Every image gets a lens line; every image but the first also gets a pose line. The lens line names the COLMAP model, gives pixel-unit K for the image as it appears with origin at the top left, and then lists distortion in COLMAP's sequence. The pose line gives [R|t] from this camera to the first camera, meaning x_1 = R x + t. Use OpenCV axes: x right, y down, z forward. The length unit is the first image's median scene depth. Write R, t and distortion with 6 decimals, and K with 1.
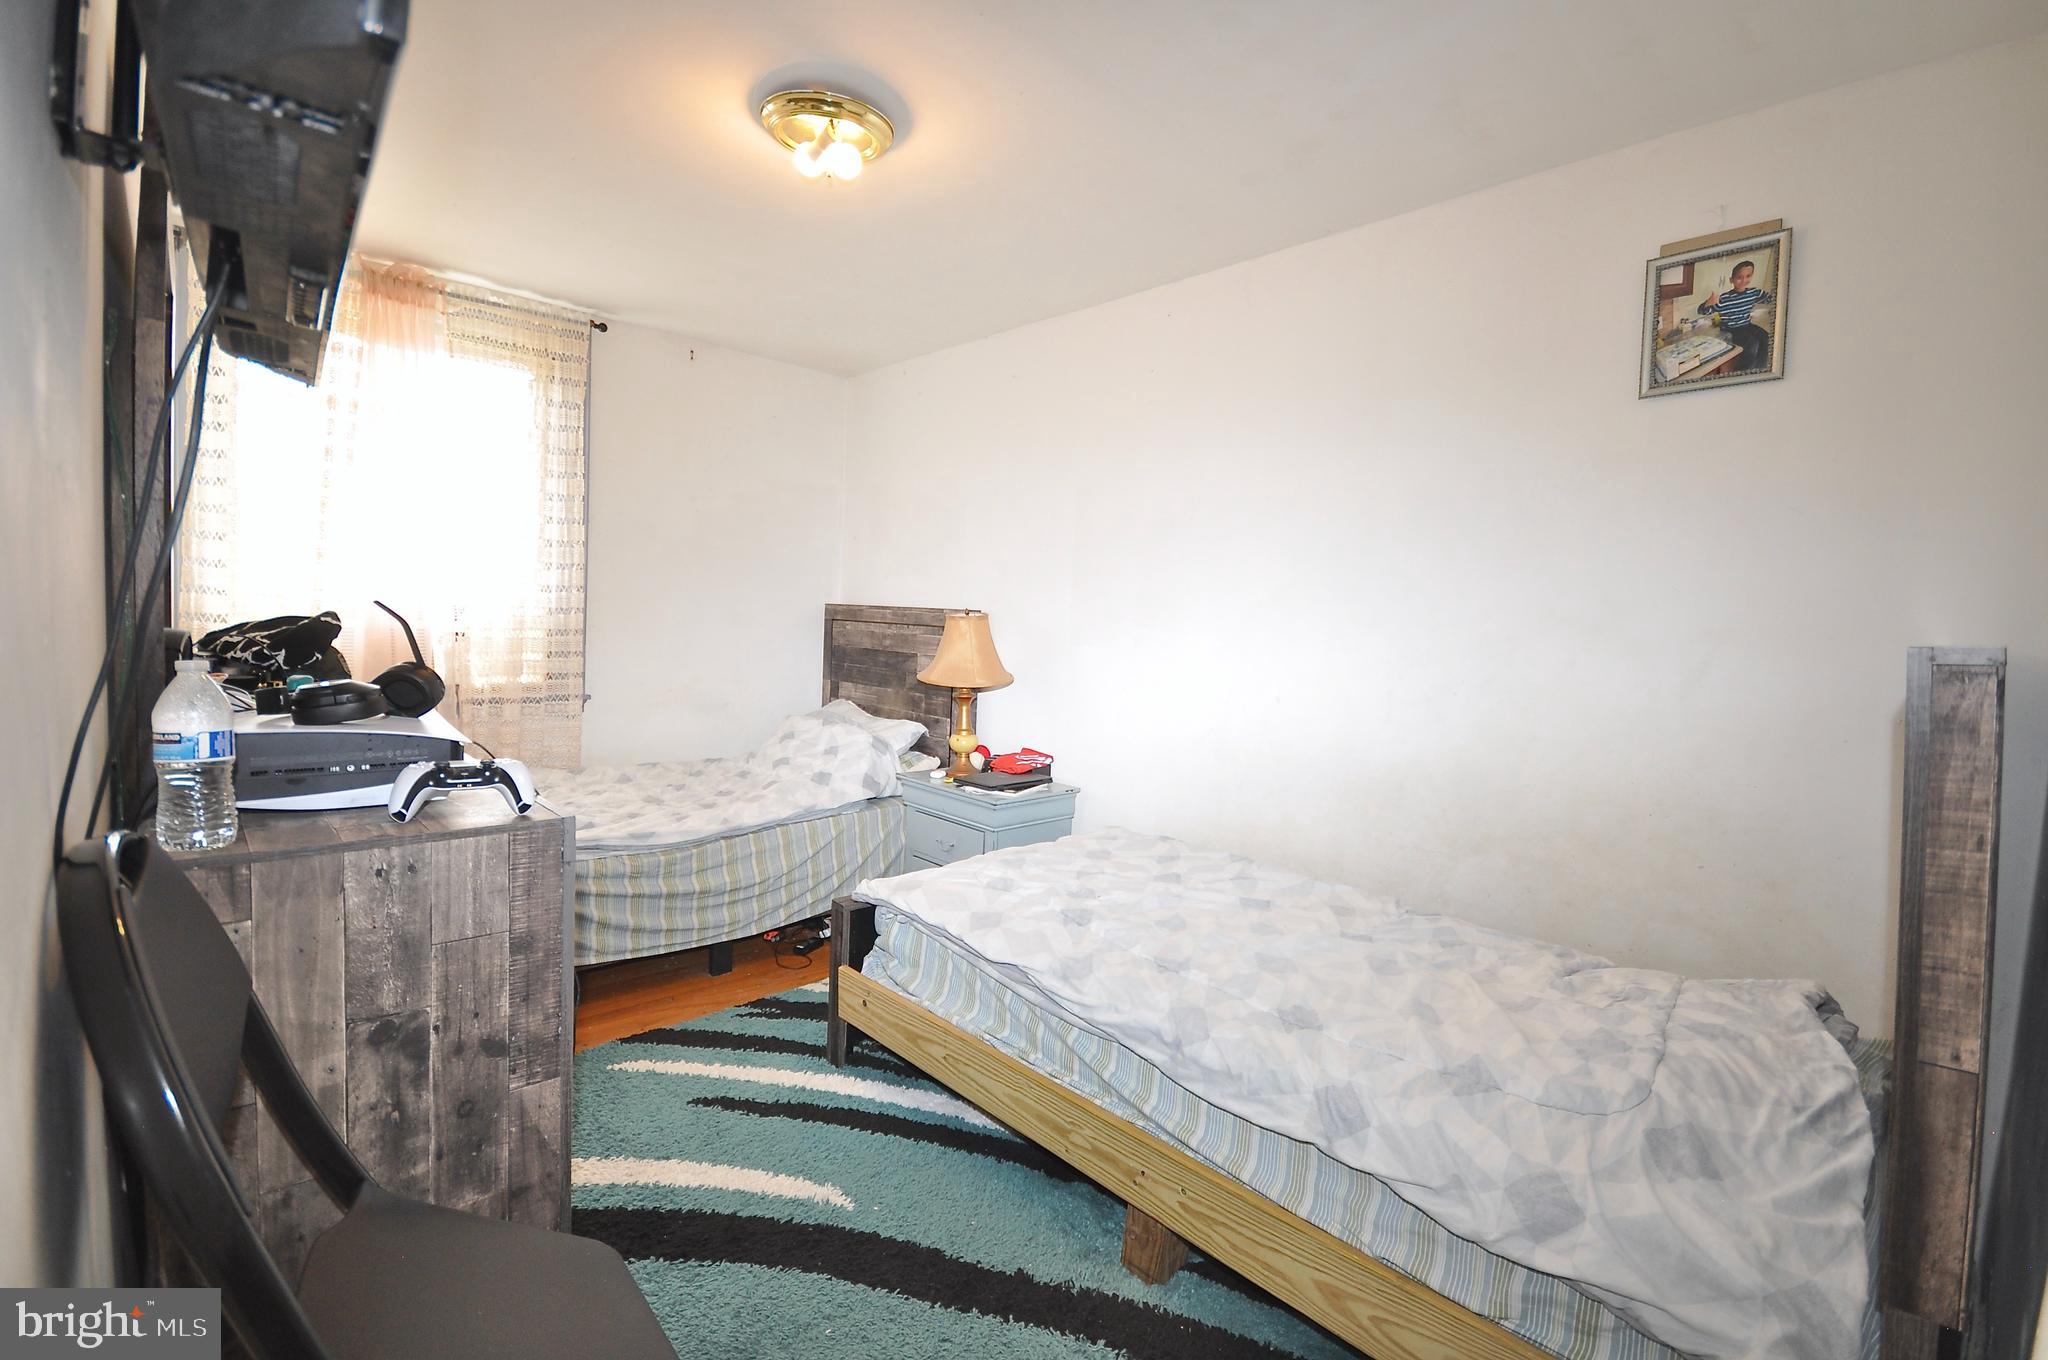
lens RADIAL K [[906.0, 0, 1010.3], [0, 906.0, 673.7], [0, 0, 1]] dist [-0.000632, -0.000545]
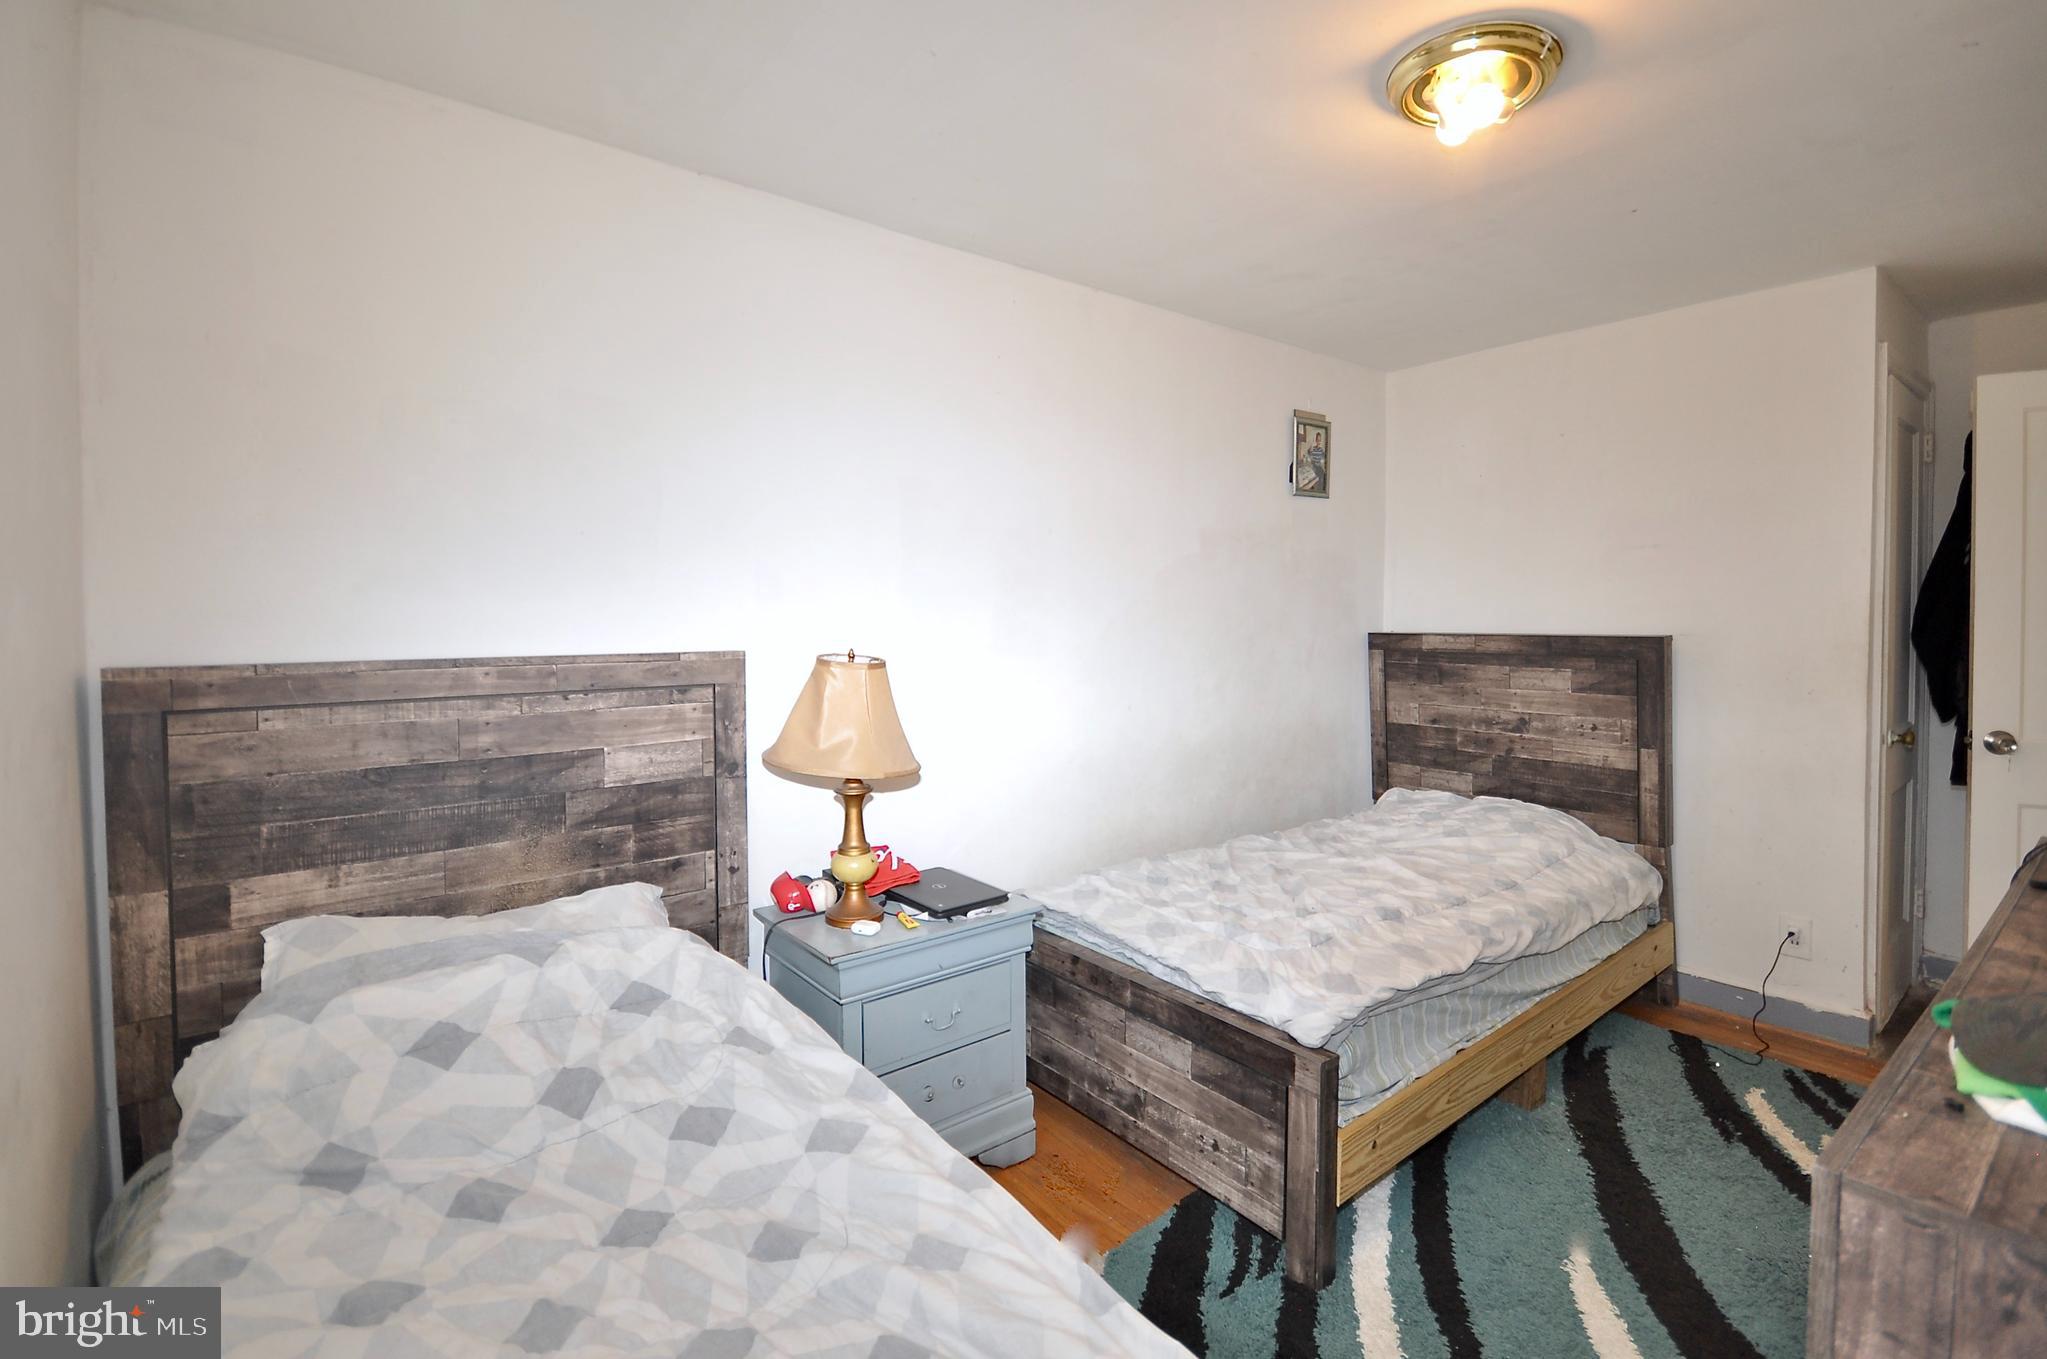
lens RADIAL K [[905.6, 0, 1009.8], [0, 905.6, 673.3], [0, 0, 1]] dist [-0.000632, -0.000545]
pose [[0.085377, -0.113072, 0.989912, -0.568534], [0.067523, 0.991912, 0.107477, -0.101365], [-0.994058, 0.057666, 0.092322, 0.735584]]
